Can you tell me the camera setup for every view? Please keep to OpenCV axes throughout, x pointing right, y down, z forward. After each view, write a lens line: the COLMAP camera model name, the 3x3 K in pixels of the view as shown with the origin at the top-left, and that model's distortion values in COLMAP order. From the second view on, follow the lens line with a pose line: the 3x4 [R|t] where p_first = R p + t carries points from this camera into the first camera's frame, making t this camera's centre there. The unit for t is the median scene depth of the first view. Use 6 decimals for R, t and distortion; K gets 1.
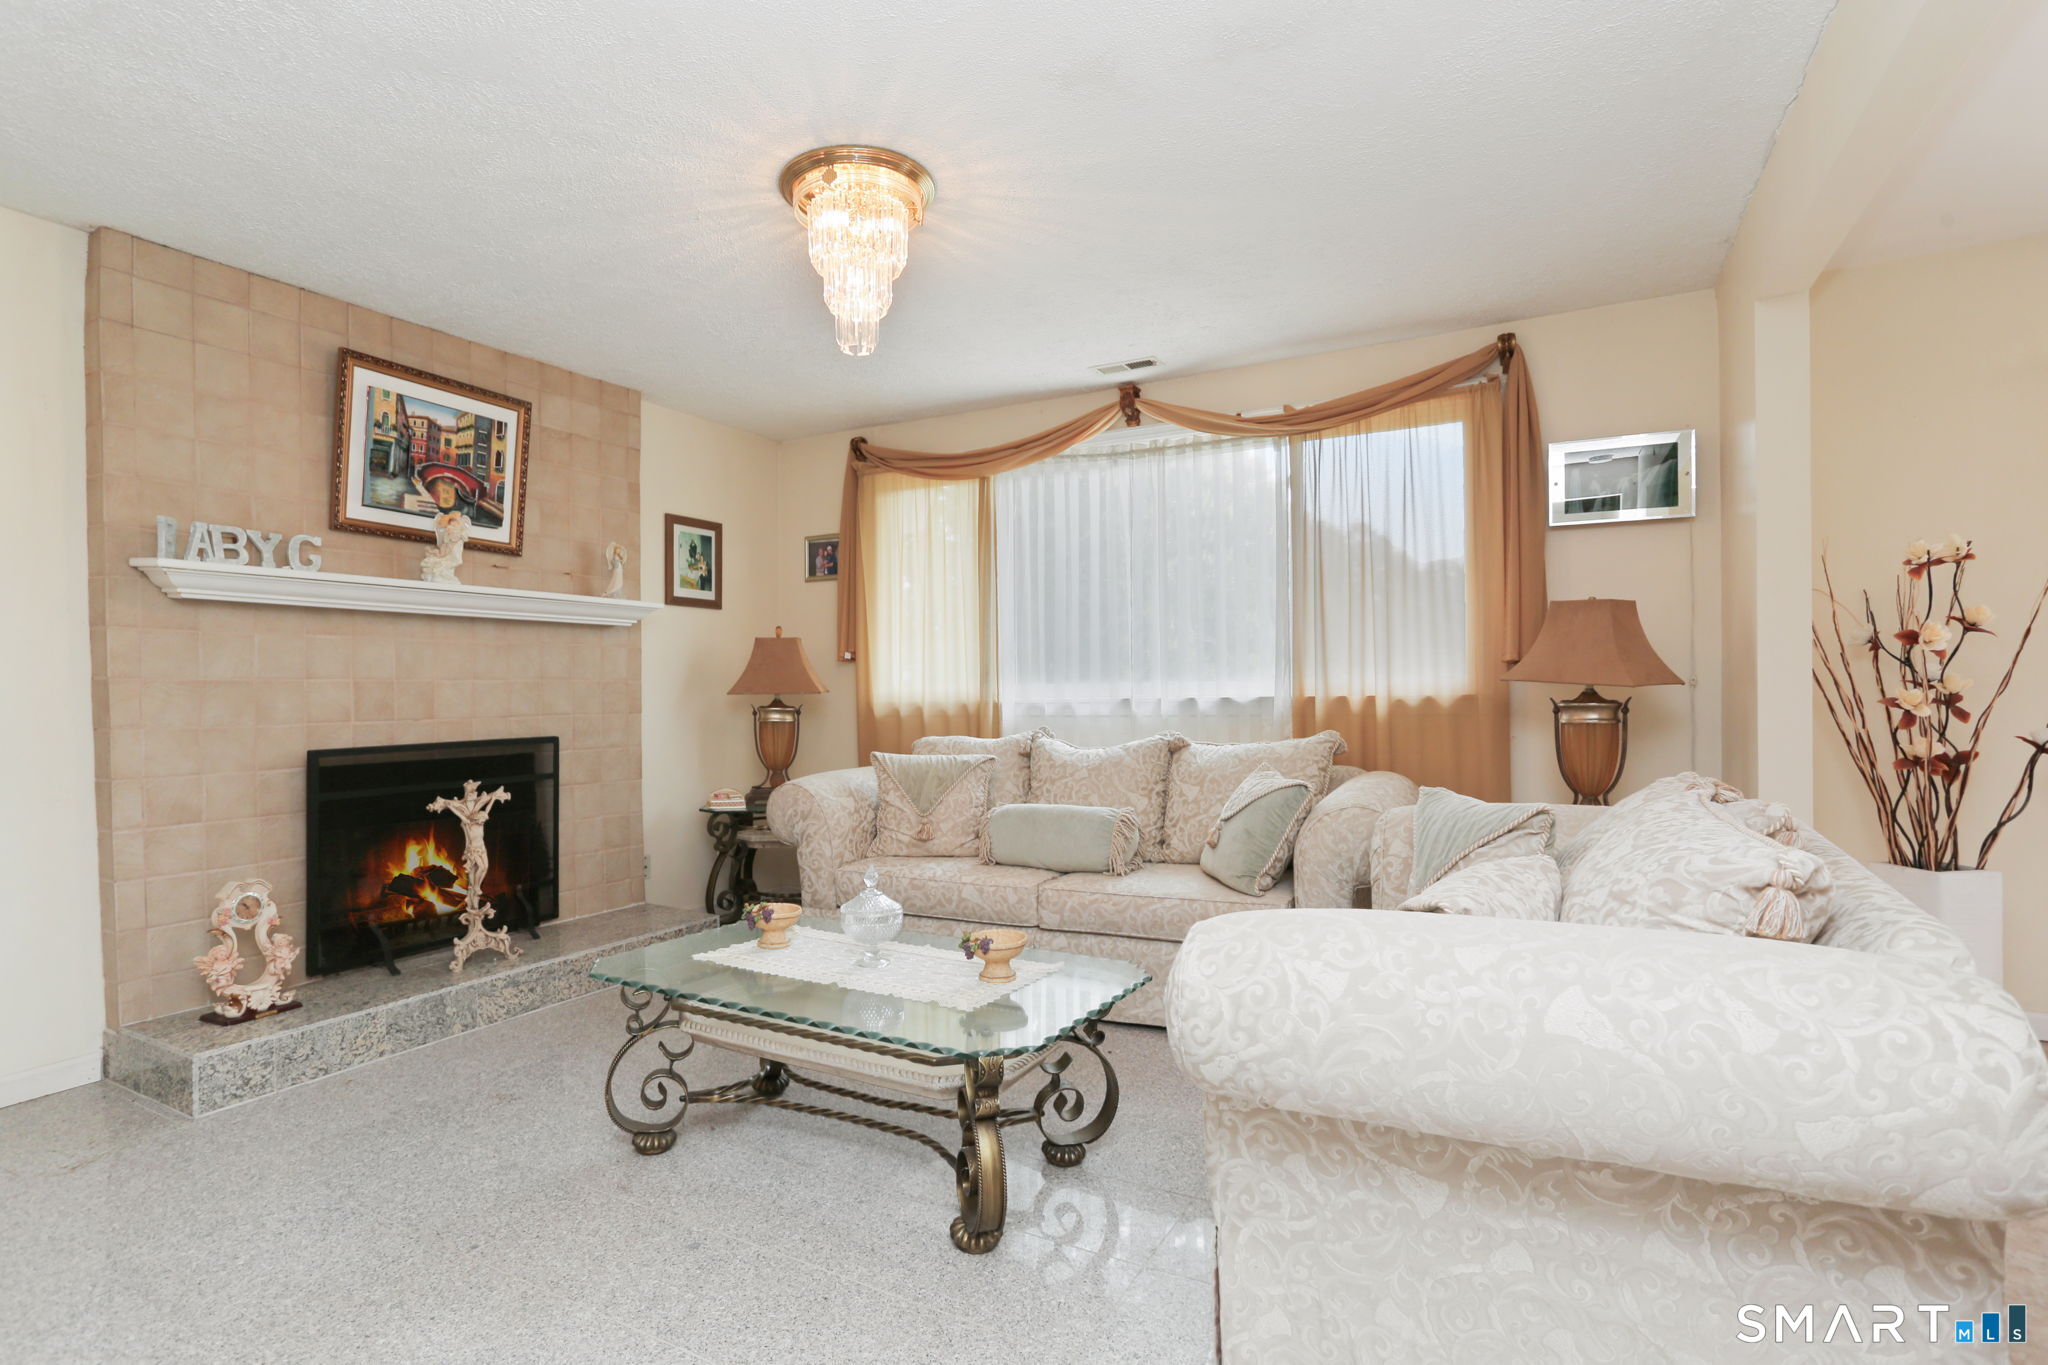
lens RADIAL K [[1004.1, 0, 1018.3], [0, 1004.1, 693.0], [0, 0, 1]] dist [-0.038692, 0.027329]
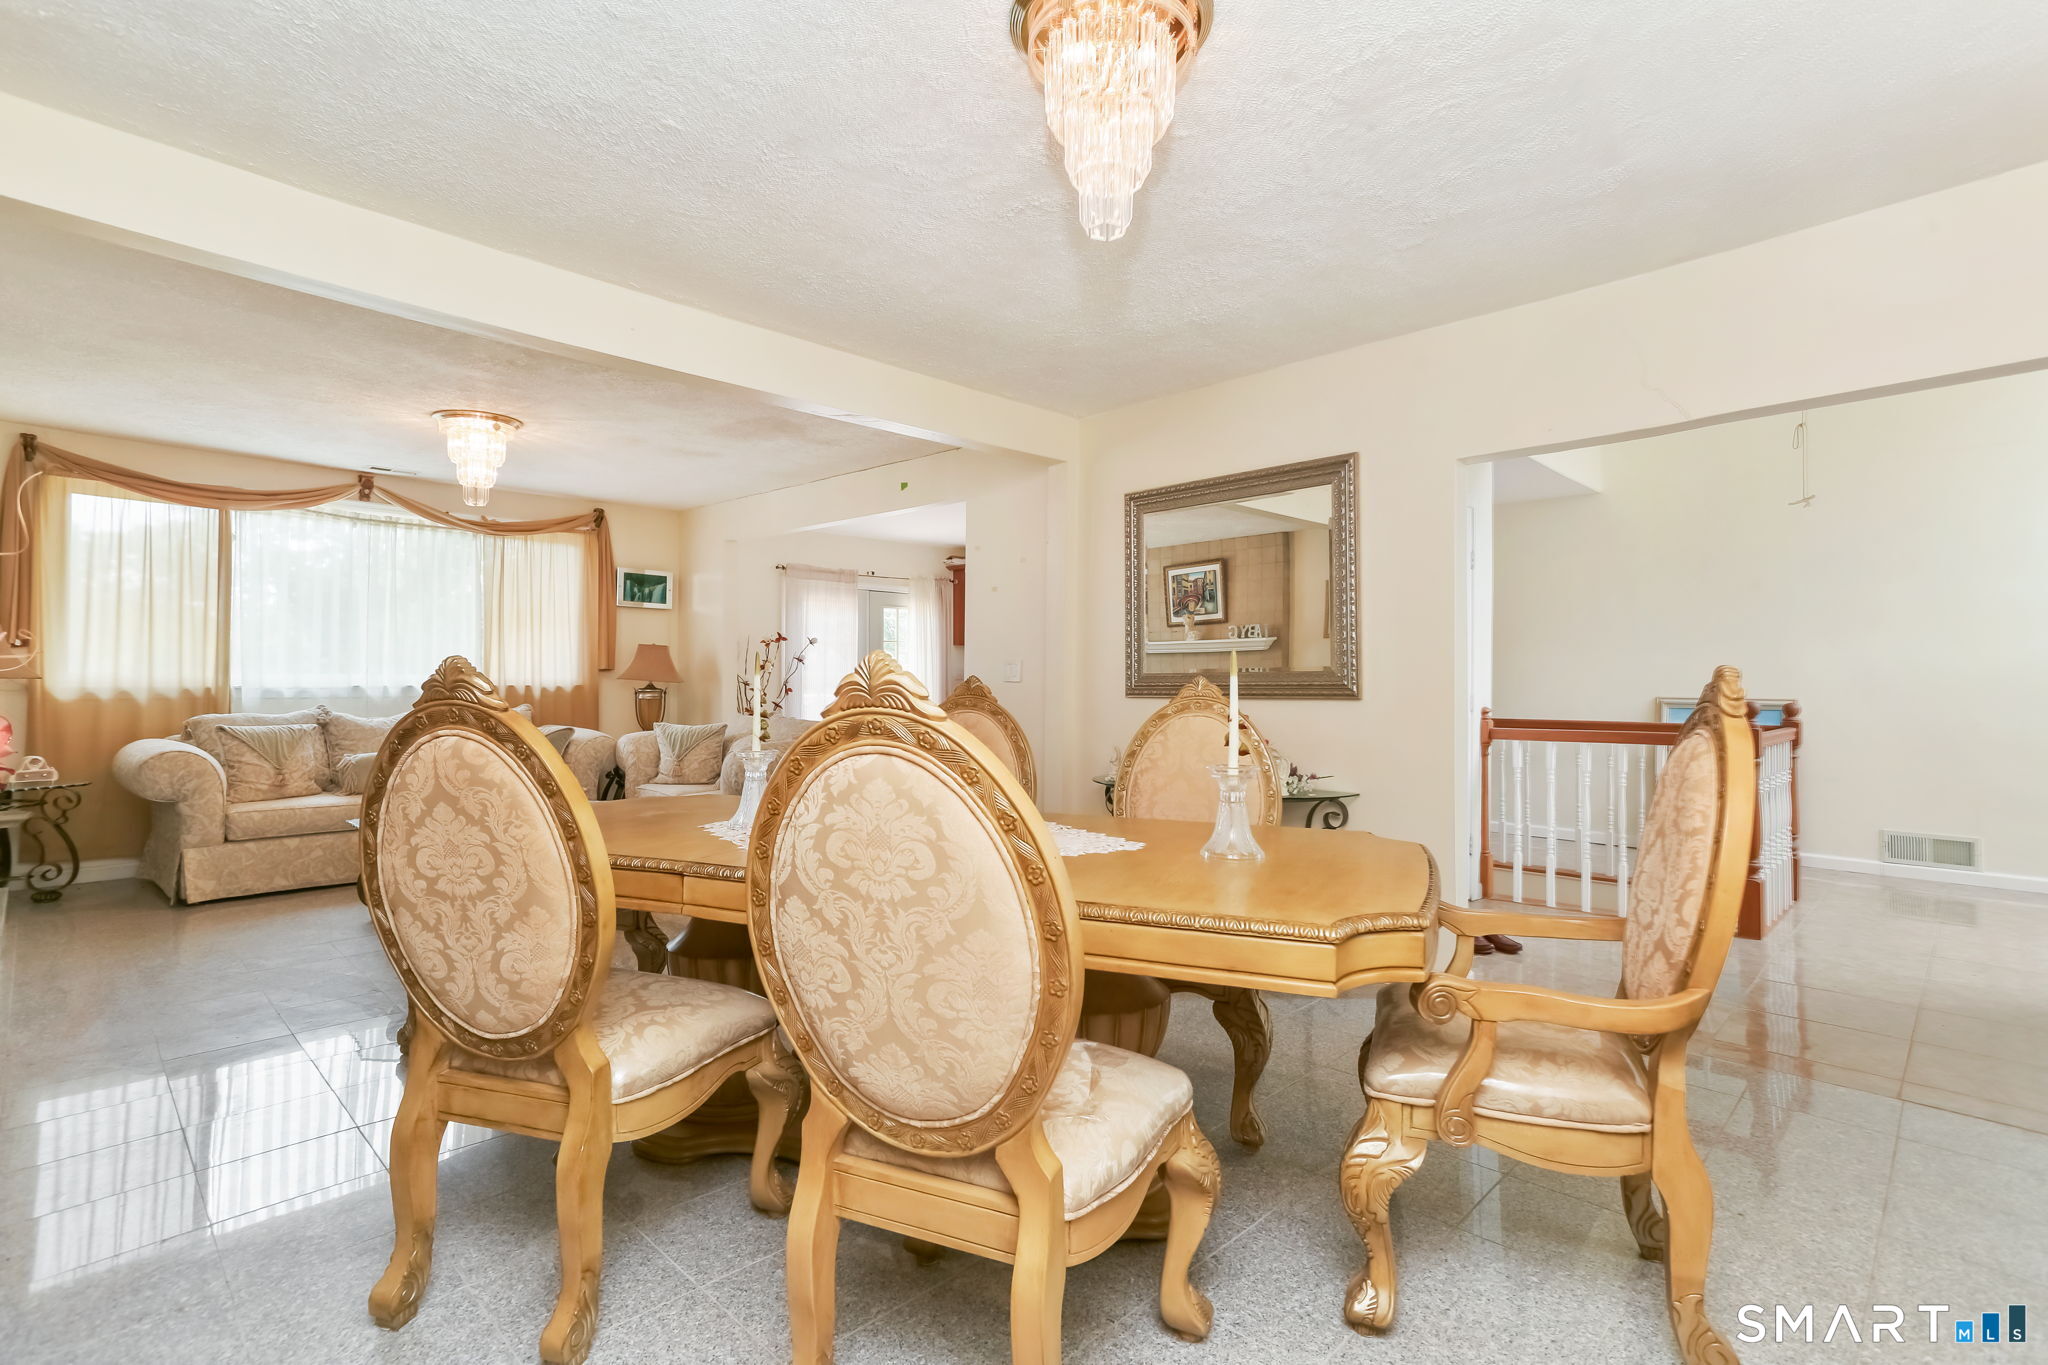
lens RADIAL K [[930.5, 0, 1024.0], [0, 930.5, 682.5], [0, 0, 1]] dist [-0.060437, 0.000090]
pose [[0.275848, 0.011021, 0.961138, -0.911381], [-0.008517, 0.999923, -0.009021, 0.004087], [-0.961163, -0.005698, 0.275921, -0.304611]]
